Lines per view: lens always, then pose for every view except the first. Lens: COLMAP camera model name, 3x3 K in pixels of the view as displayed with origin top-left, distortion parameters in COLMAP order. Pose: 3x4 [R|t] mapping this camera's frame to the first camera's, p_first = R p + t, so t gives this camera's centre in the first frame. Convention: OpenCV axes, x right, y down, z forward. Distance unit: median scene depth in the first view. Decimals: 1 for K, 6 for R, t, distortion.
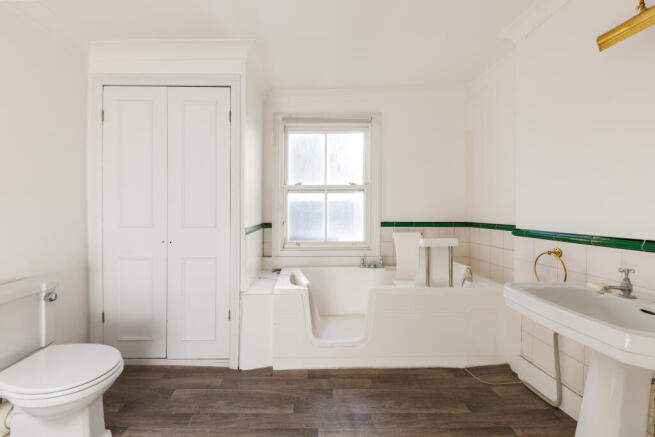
lens RADIAL K [[265.1, 0, 326.5], [0, 265.1, 212.9], [0, 0, 1]] dist [0.000749, -0.000008]
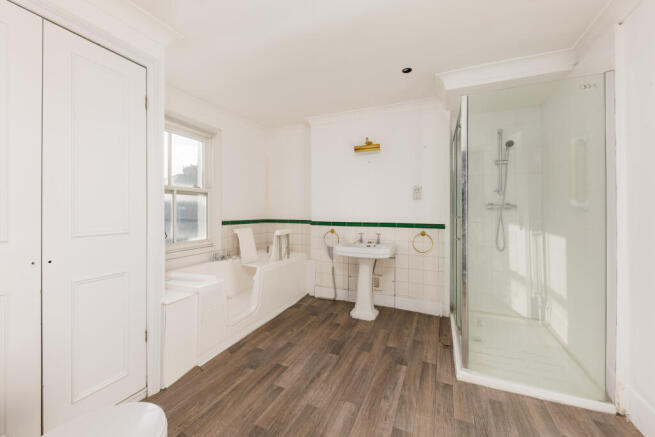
lens RADIAL K [[253.6, 0, 324.9], [0, 253.6, 211.5], [0, 0, 1]] dist [-0.000325, -0.000068]
pose [[0.413690, -0.000583, 0.910417, -0.896762], [0.003039, 0.999995, -0.000740, -0.010658], [-0.910413, 0.003073, 0.413690, 0.144140]]
